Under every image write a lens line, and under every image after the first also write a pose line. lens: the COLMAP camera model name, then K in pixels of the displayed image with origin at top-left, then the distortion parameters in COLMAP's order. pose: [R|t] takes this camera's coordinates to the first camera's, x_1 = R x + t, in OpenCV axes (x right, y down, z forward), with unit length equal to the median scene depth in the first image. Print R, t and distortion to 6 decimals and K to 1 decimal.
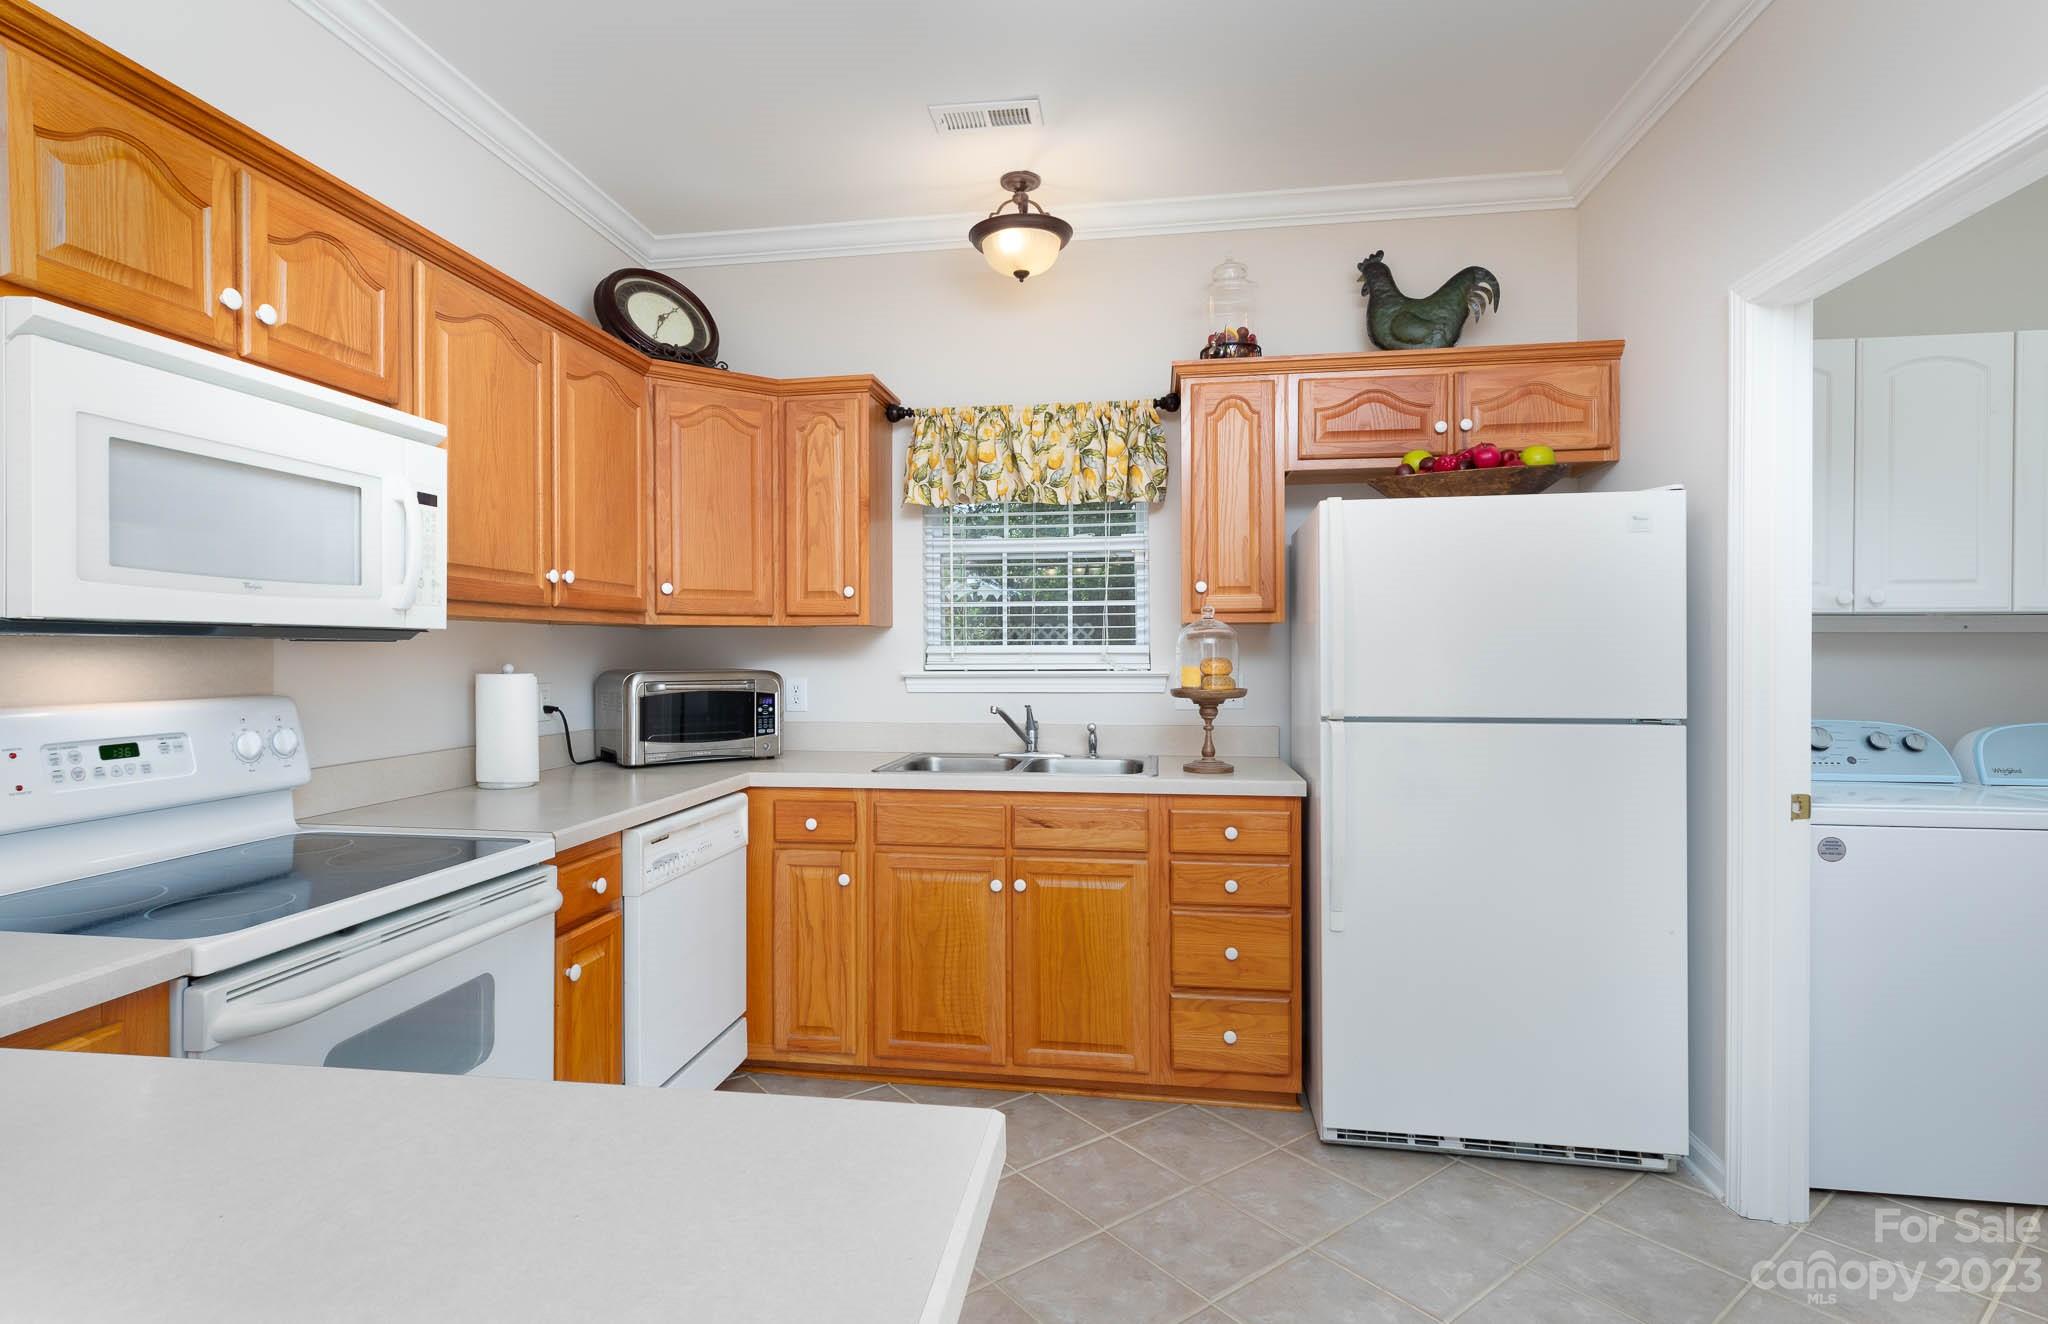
lens RADIAL K [[1008.7, 0, 995.6], [0, 1008.7, 660.0], [0, 0, 1]] dist [0.002906, -0.000192]
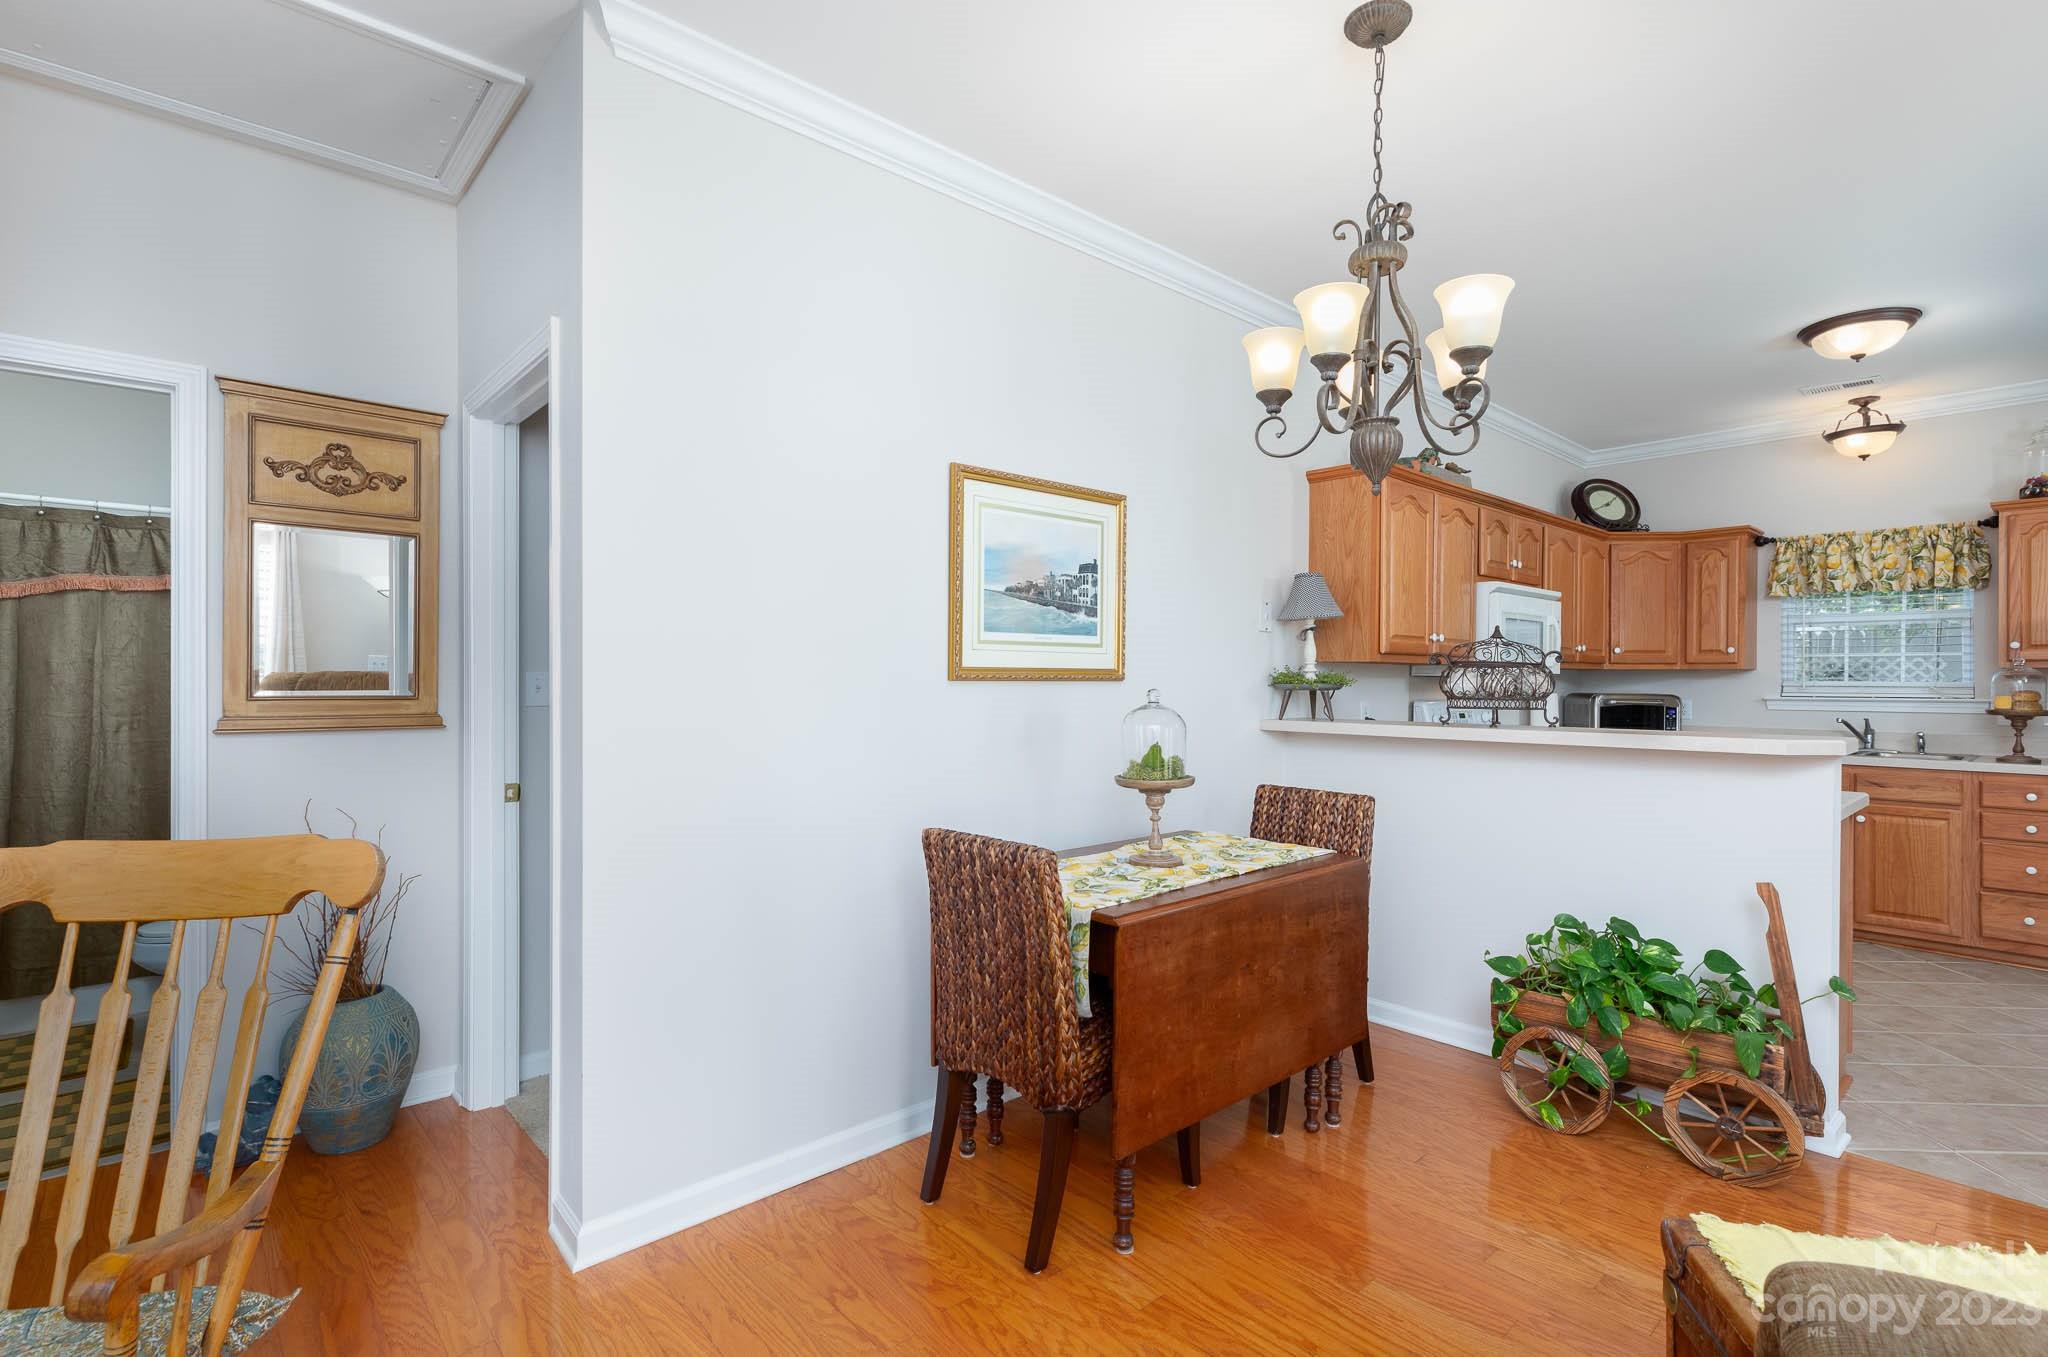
lens RADIAL K [[964.9, 0, 1029.6], [0, 964.9, 681.5], [0, 0, 1]] dist [0.003147, 0.000984]
pose [[0.783484, 0.007911, -0.621362, -0.062137], [-0.012254, 0.999921, -0.002720, 0.006848], [0.621292, 0.009745, 0.783519, -1.177575]]
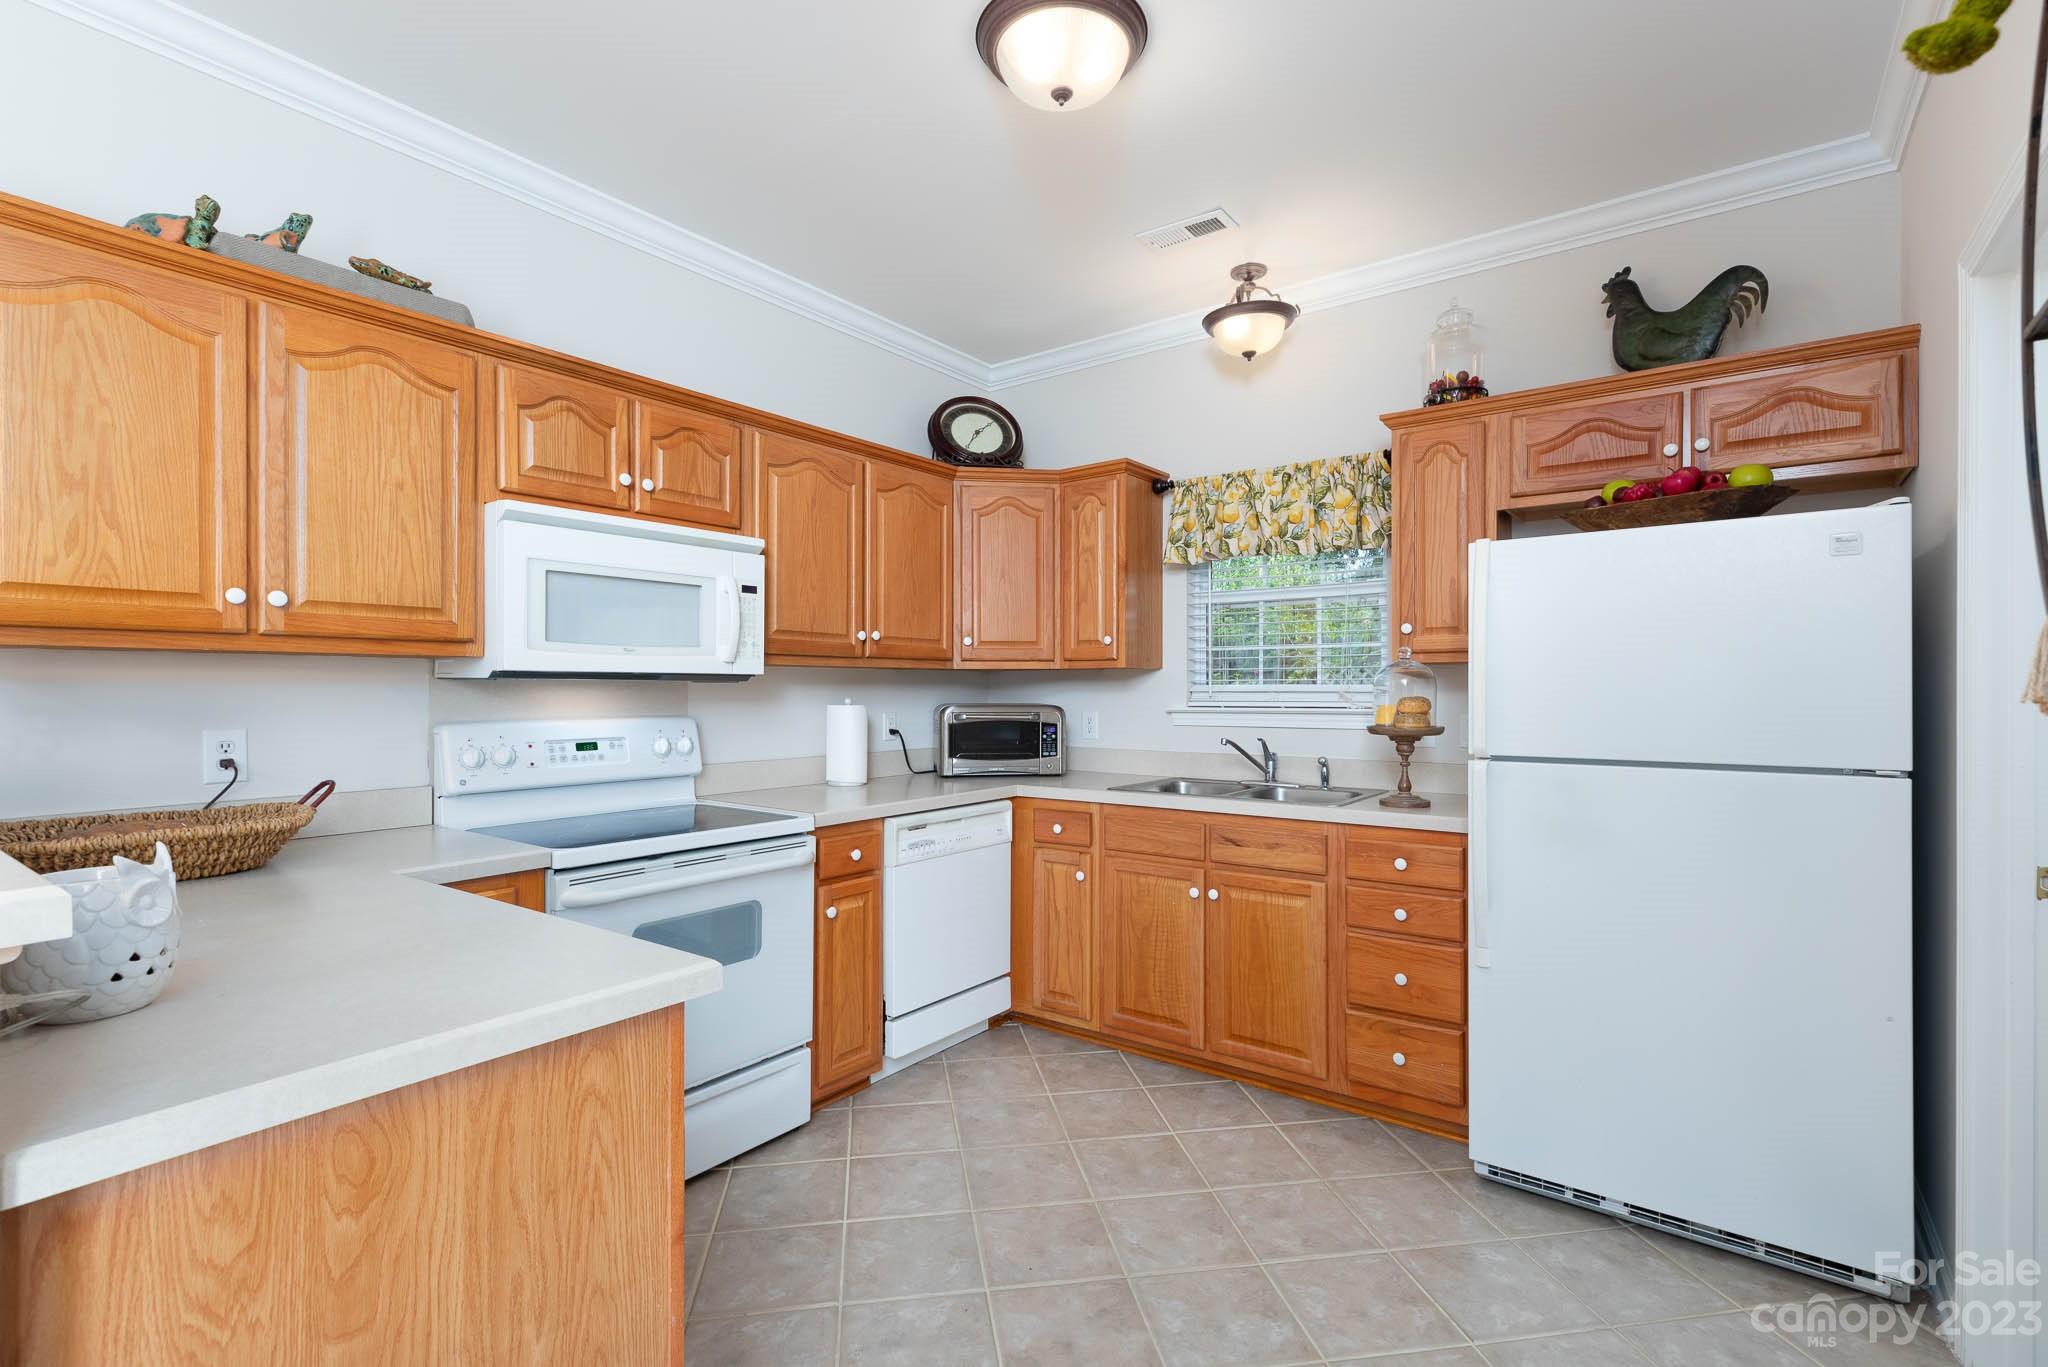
lens RADIAL K [[940.7, 0, 1027.9], [0, 940.7, 692.7], [0, 0, 1]] dist [0.002439, 0.000215]
pose [[0.886094, 0.003876, -0.463488, 0.321197], [-0.006422, 0.999972, -0.003913, 0.000037], [0.463460, 0.006444, 0.886094, -0.043382]]
